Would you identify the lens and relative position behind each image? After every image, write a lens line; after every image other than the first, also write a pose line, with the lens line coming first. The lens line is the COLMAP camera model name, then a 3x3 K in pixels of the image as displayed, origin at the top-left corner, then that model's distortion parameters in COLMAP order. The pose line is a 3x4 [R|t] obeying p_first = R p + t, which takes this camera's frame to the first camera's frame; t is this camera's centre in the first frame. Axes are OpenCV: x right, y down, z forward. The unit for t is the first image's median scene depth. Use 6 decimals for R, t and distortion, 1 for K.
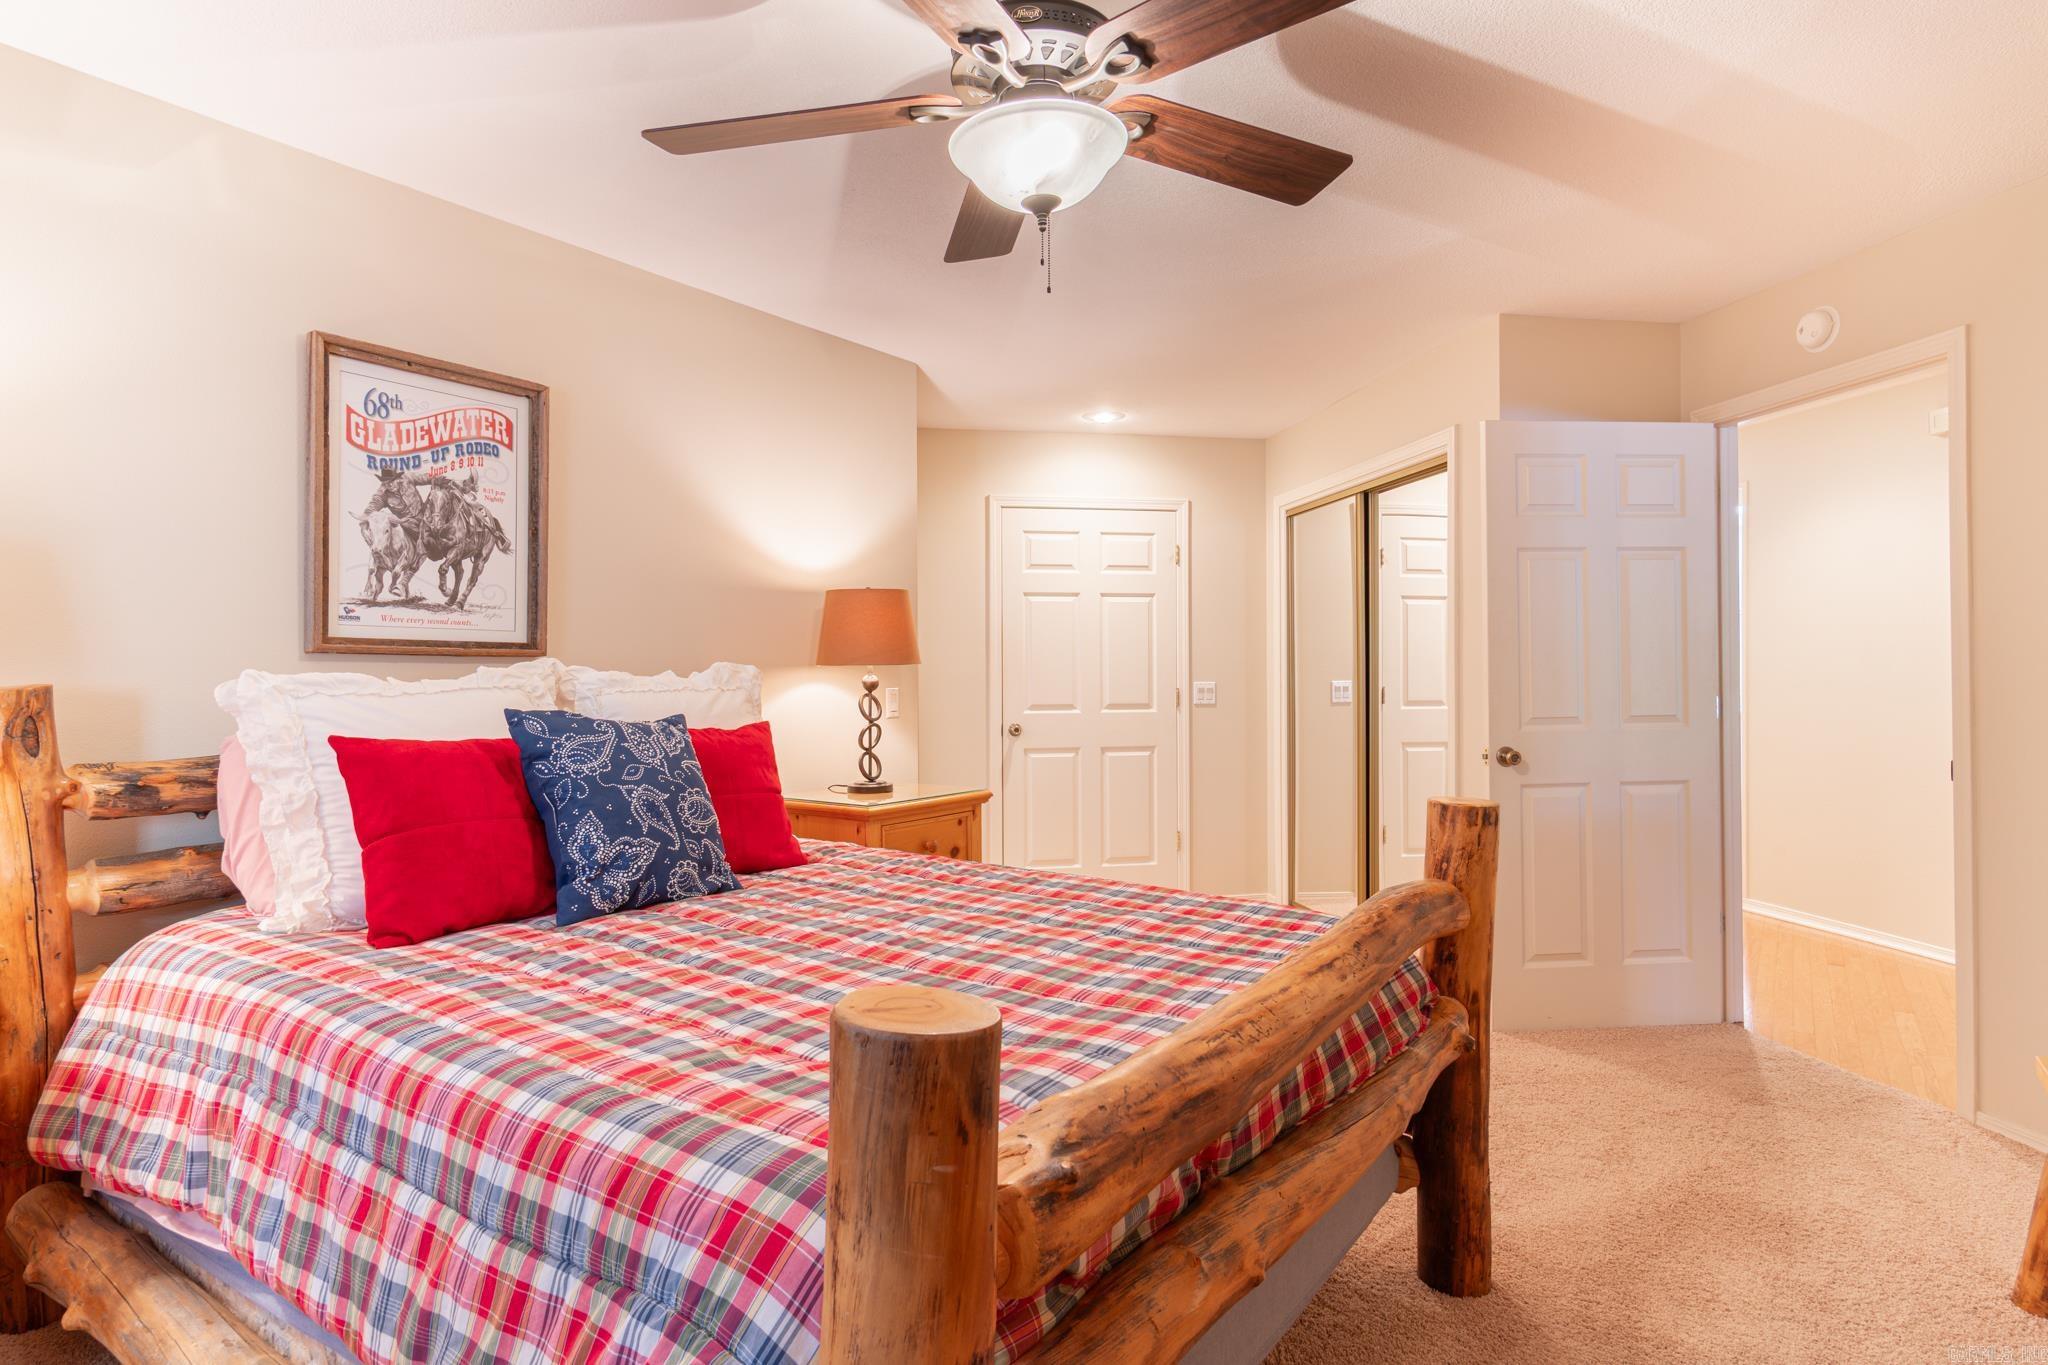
lens RADIAL K [[1101.8, 0, 1027.7], [0, 1101.8, 682.6], [0, 0, 1]] dist [0.006577, -0.000104]
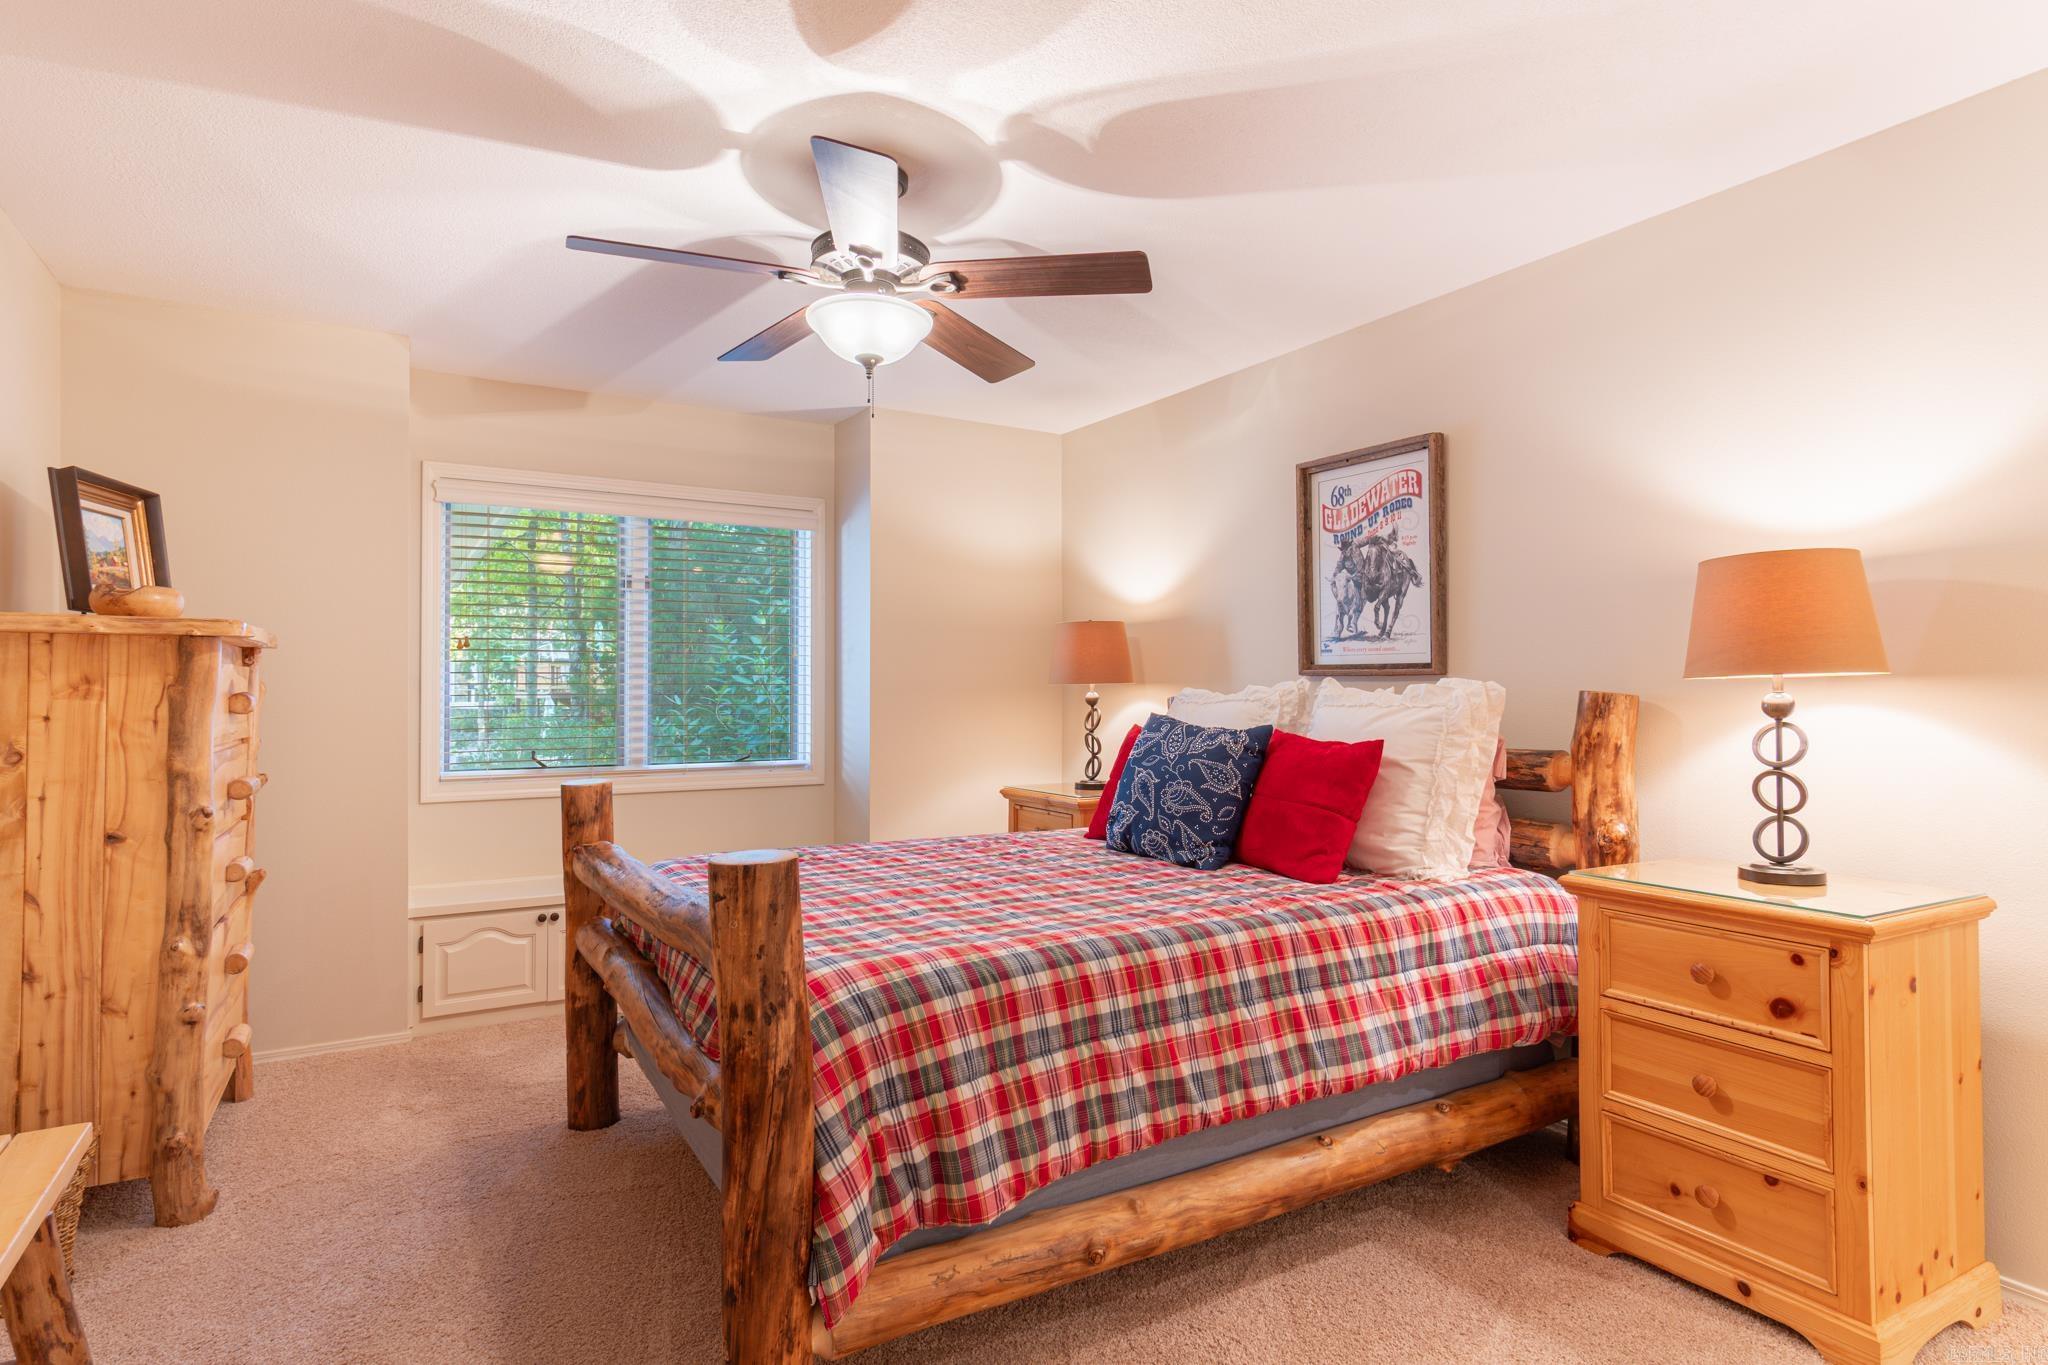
lens RADIAL K [[1101.8, 0, 1025.3], [0, 1101.8, 672.0], [0, 0, 1]] dist [0.006577, -0.000104]
pose [[-0.384215, -0.012455, -0.923160, 0.805813], [-0.004182, 0.999922, -0.011751, -0.011794], [0.923234, -0.000654, -0.384237, 1.116250]]
